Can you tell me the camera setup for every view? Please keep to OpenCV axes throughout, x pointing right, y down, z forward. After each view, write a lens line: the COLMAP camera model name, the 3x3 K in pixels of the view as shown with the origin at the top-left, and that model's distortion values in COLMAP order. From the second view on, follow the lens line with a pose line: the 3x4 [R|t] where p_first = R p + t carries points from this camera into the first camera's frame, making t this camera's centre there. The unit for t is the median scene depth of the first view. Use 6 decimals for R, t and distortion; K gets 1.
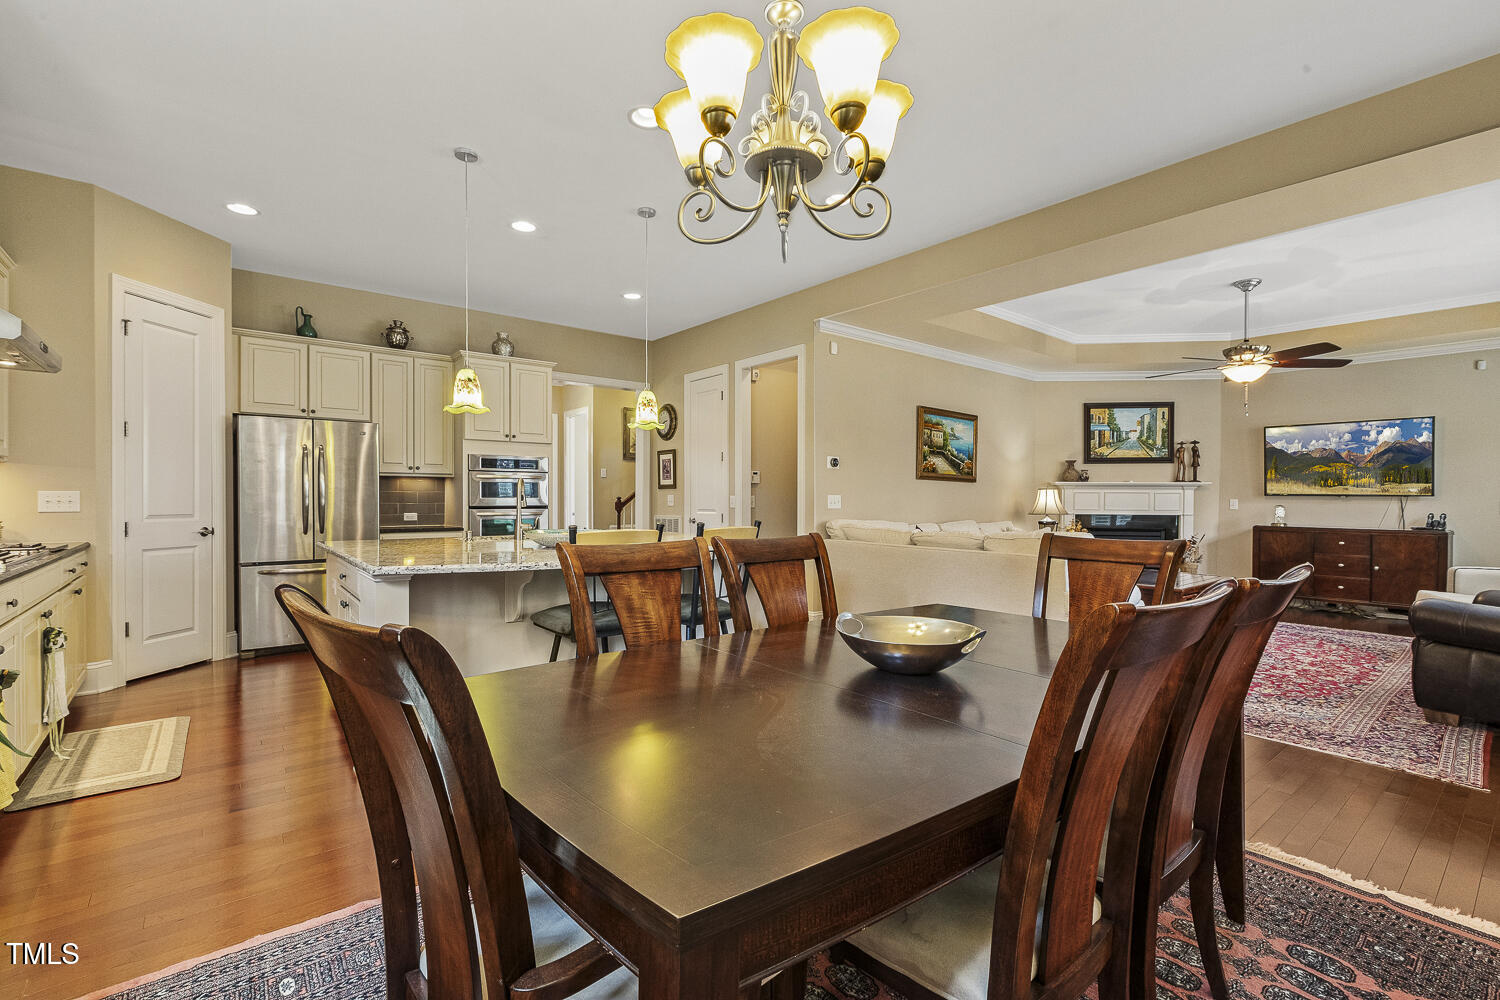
lens RADIAL K [[672.2, 0, 750.1], [0, 672.2, 497.9], [0, 0, 1]] dist [0.001963, -0.002077]
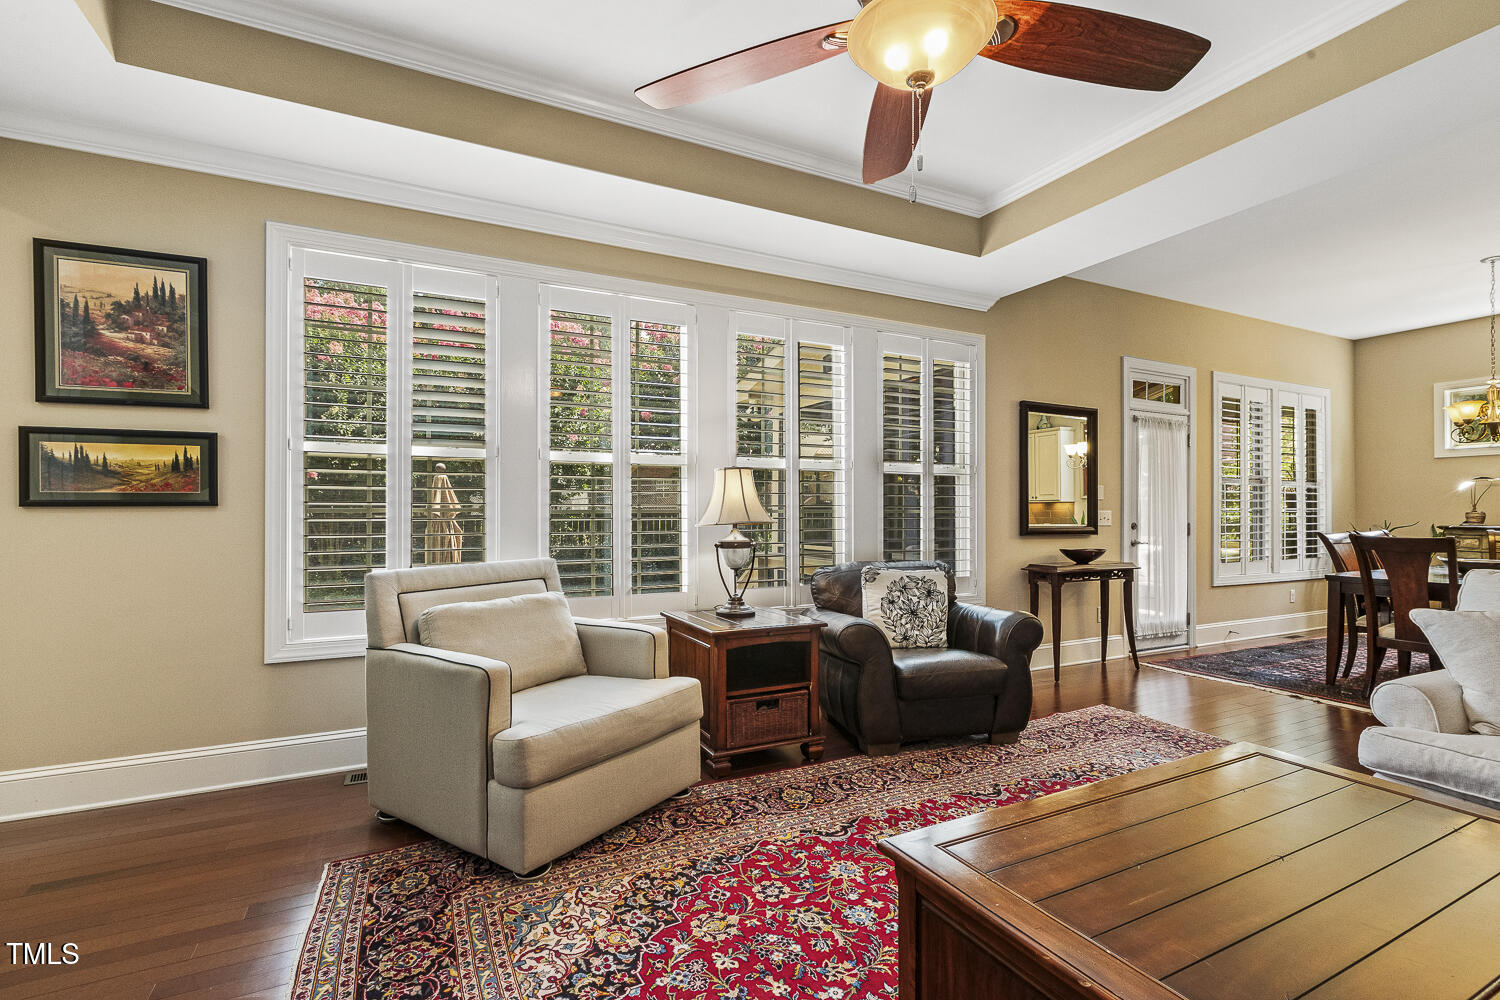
lens RADIAL K [[672.2, 0, 756.1], [0, 672.2, 506.8], [0, 0, 1]] dist [0.001963, -0.002077]
pose [[-0.974471, -0.006831, 0.224409, 0.689897], [-0.007420, 0.999971, -0.001782, 0.001476], [-0.224390, -0.003402, -0.974493, 1.199853]]
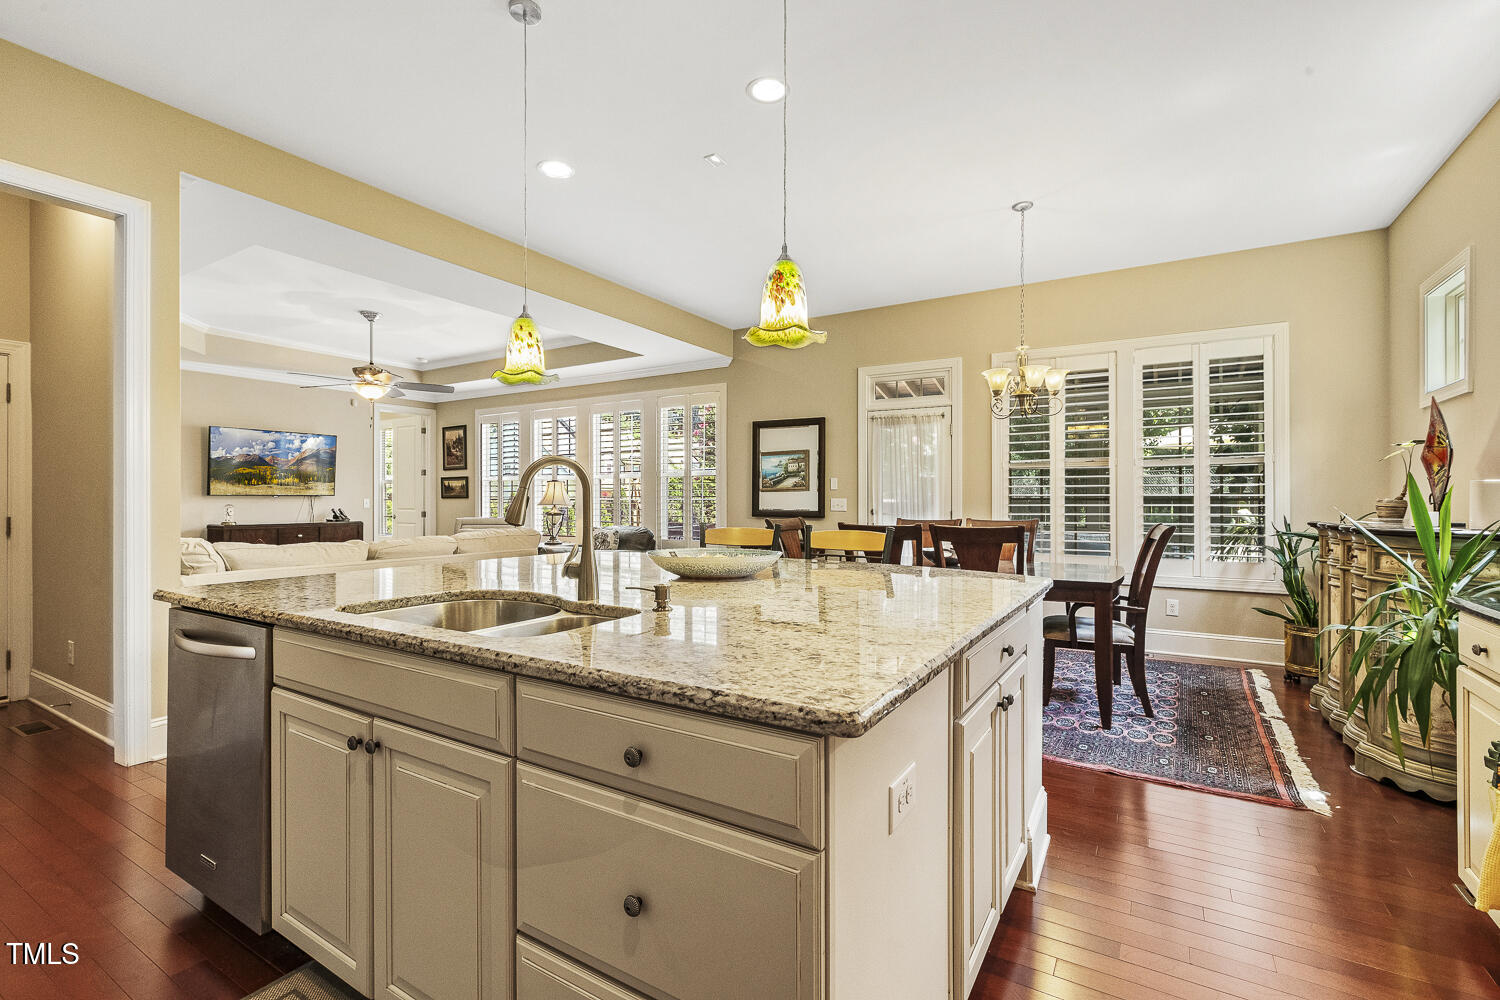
lens RADIAL K [[672.2, 0, 744.0], [0, 672.2, 495.3], [0, 0, 1]] dist [0.001963, -0.002077]
pose [[-0.328597, -0.000369, 0.944470, -0.549709], [0.000541, 1.000000, 0.000579, -0.003847], [-0.944470, 0.000701, -0.328596, 0.728117]]
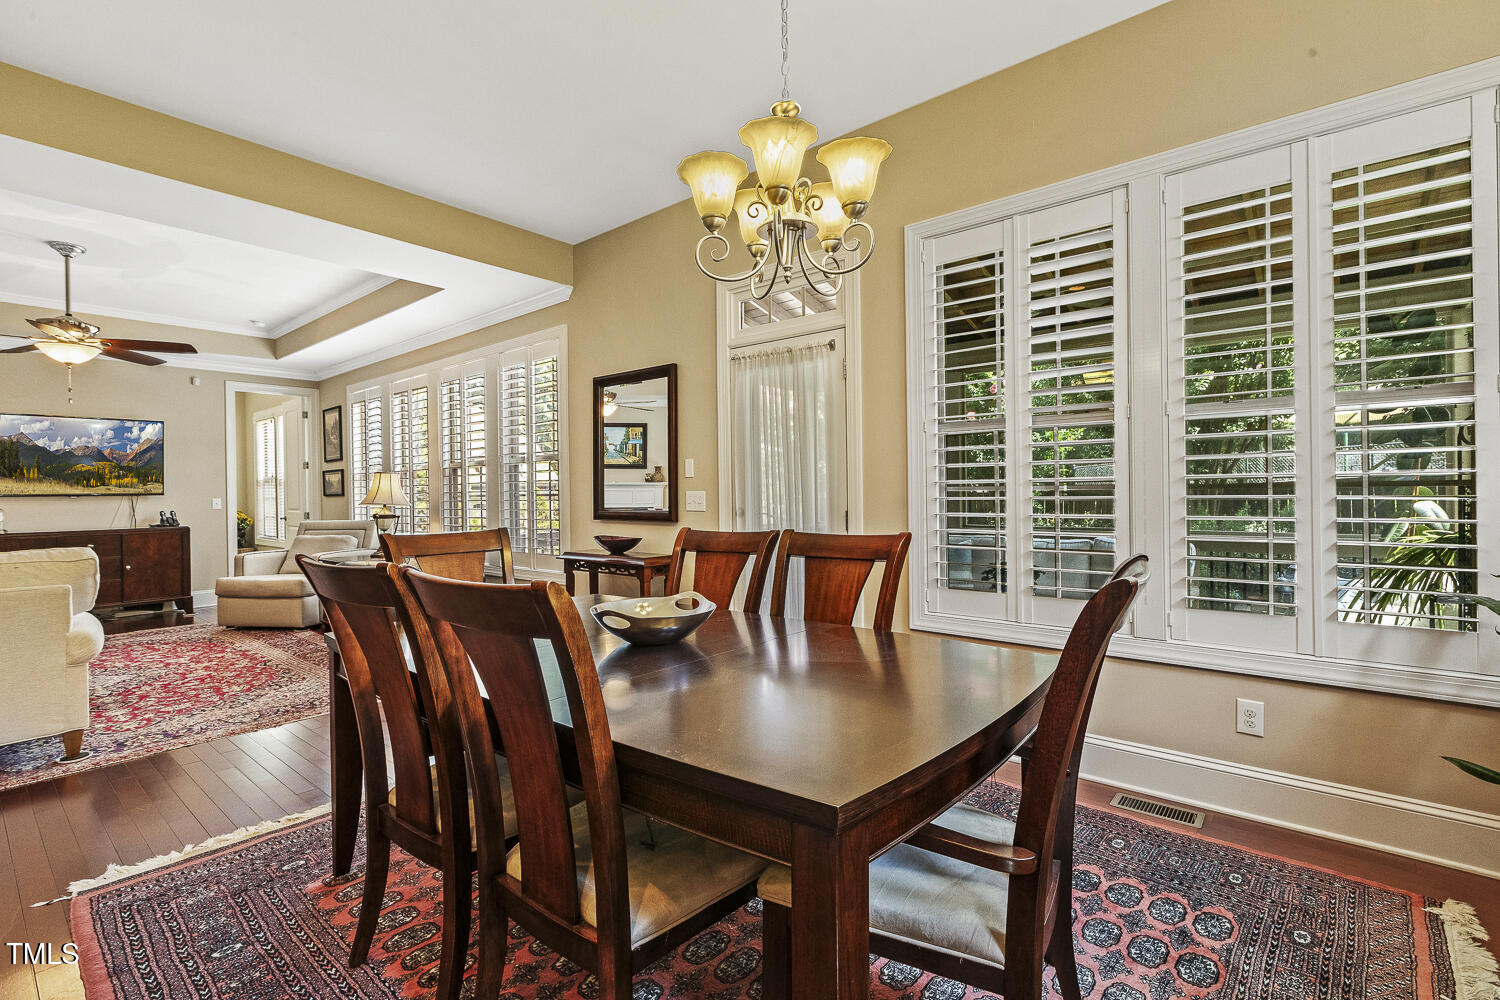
lens RADIAL K [[672.2, 0, 753.3], [0, 672.2, 497.2], [0, 0, 1]] dist [0.001963, -0.002077]
pose [[-0.194197, -0.009498, 0.980917, -0.256087], [0.014414, 0.999818, 0.012534, 0.000481], [-0.980857, 0.016573, -0.194025, 0.298092]]
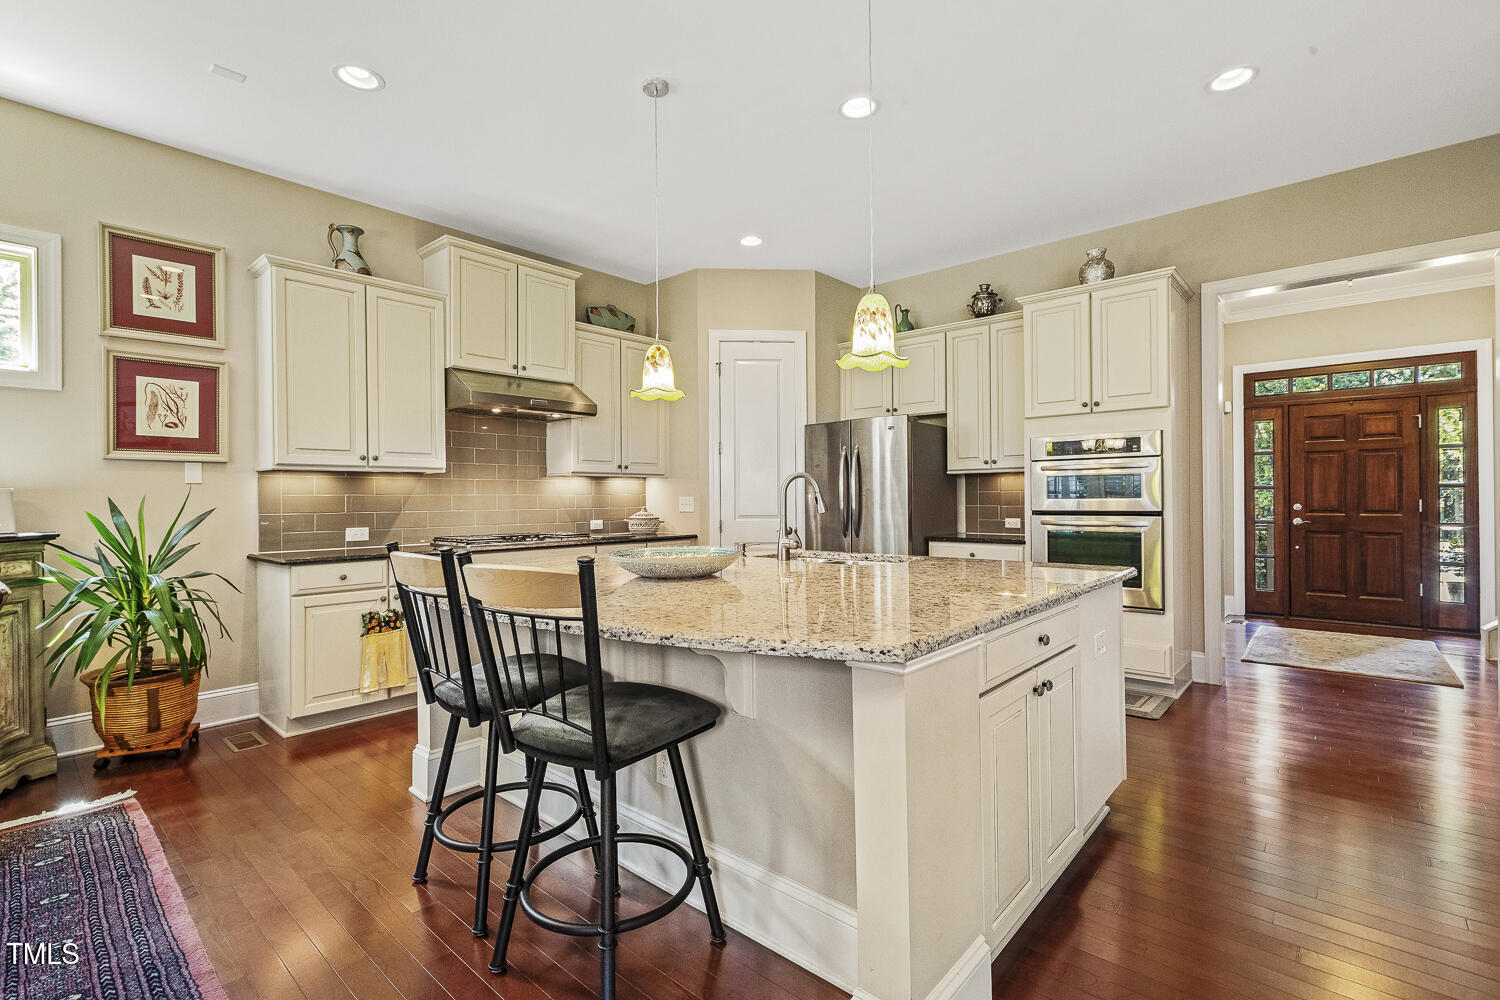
lens RADIAL K [[672.2, 0, 757.1], [0, 672.2, 495.1], [0, 0, 1]] dist [0.001963, -0.002077]
pose [[0.164046, -0.010096, -0.986401, 0.250022], [0.007925, 0.999929, -0.008917, 0.000212], [0.986421, -0.006354, 0.164114, 0.596543]]
